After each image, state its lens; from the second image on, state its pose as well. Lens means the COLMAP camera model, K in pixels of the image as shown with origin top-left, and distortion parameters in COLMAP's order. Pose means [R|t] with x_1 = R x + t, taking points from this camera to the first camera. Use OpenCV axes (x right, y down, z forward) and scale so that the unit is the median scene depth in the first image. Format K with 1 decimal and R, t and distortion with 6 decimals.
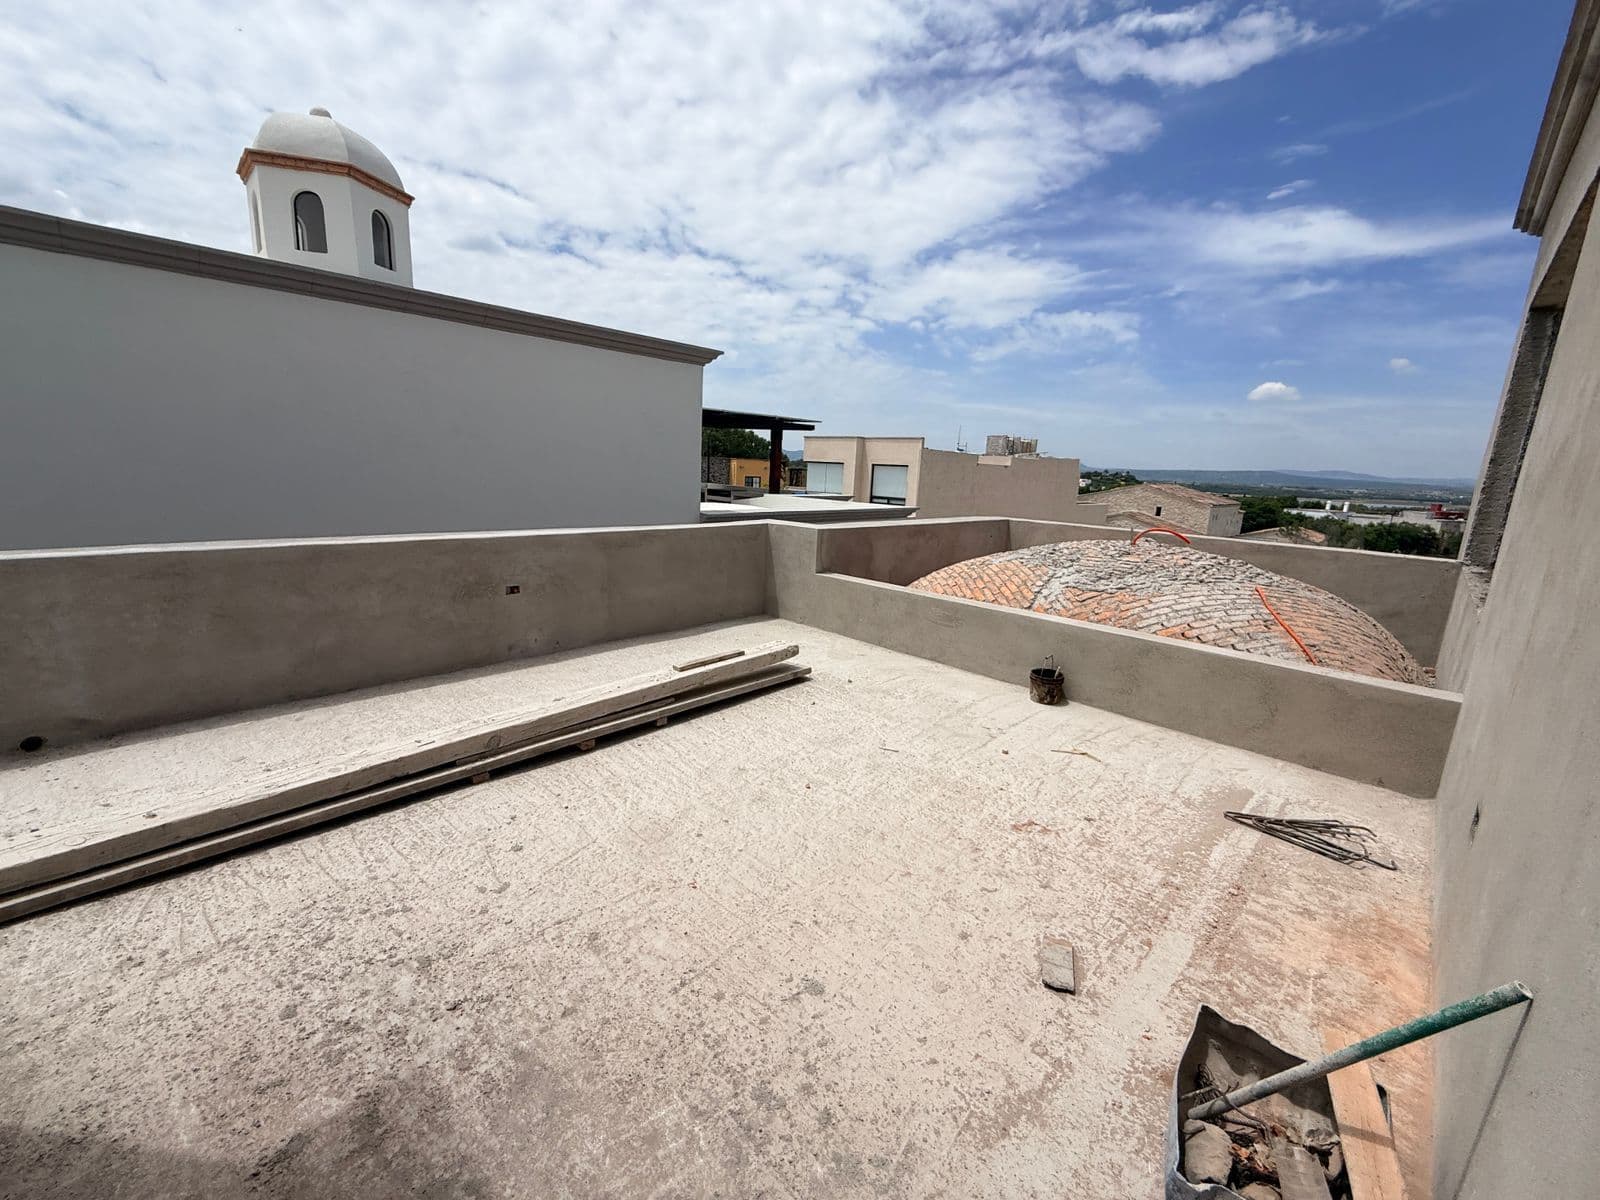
lens RADIAL K [[644.1, 0, 792.9], [0, 644.1, 600.6], [0, 0, 1]] dist [0.003696, -0.000090]
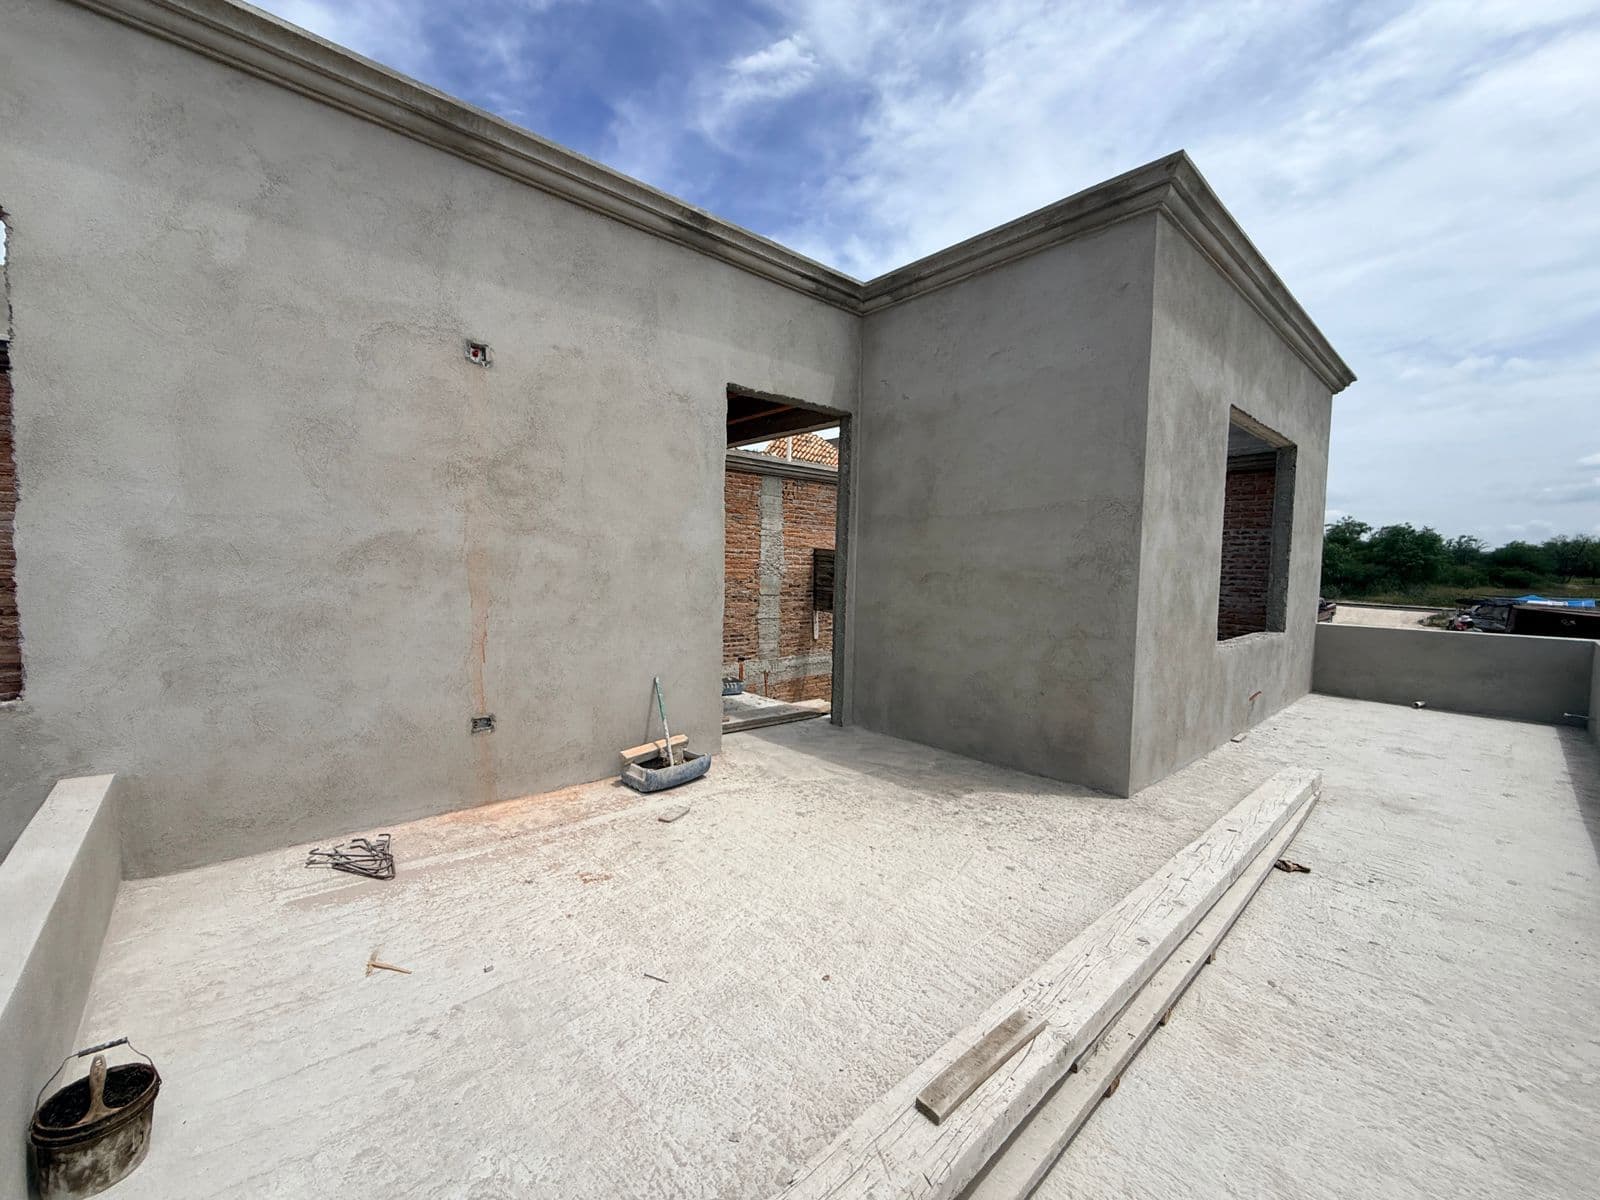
lens RADIAL K [[644.1, 0, 792.9], [0, 644.1, 600.6], [0, 0, 1]] dist [0.003696, -0.000090]
pose [[-0.996080, -0.068588, 0.055860, -0.009112], [-0.051486, 0.963038, 0.264400, -0.415227], [-0.071930, 0.260488, -0.962794, 1.851974]]
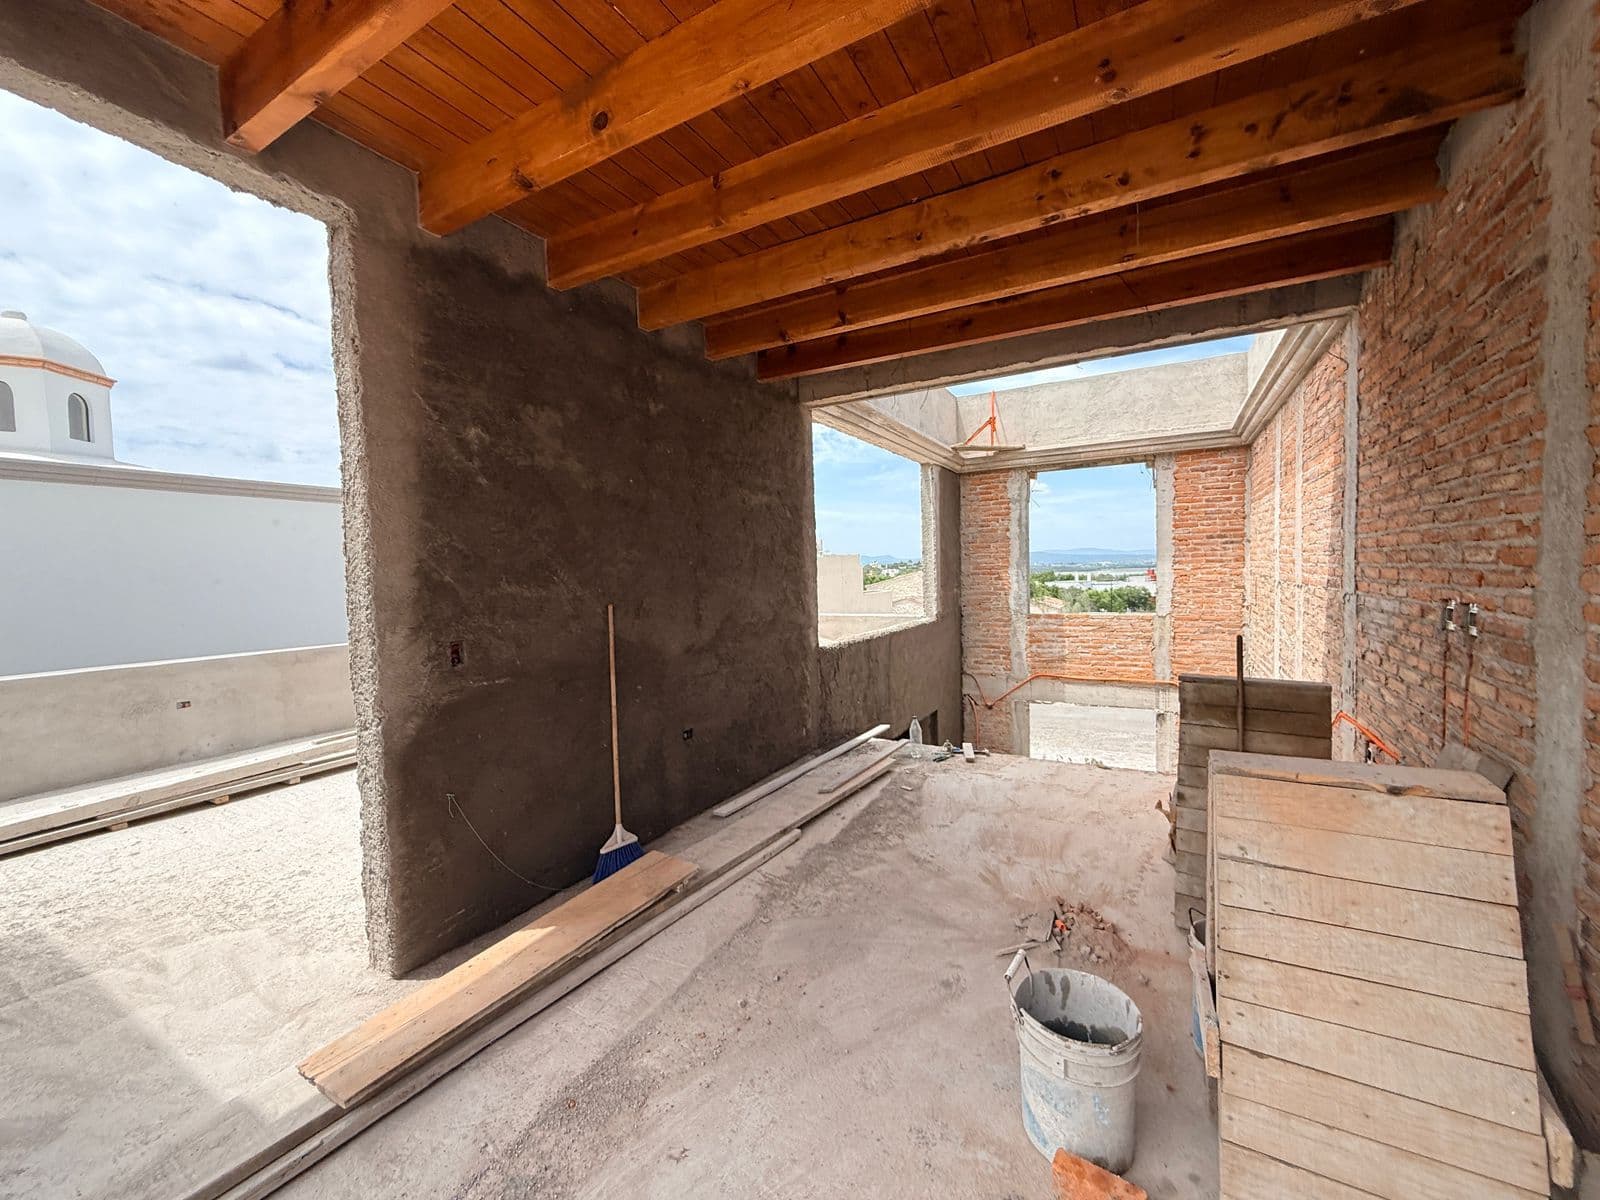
lens RADIAL K [[644.1, 0, 792.9], [0, 644.1, 600.6], [0, 0, 1]] dist [0.003696, -0.000090]
pose [[0.963555, -0.081731, 0.254720, 0.638673], [0.120994, 0.982374, -0.142482, 0.167844], [-0.238585, 0.168109, 0.956460, -0.823952]]
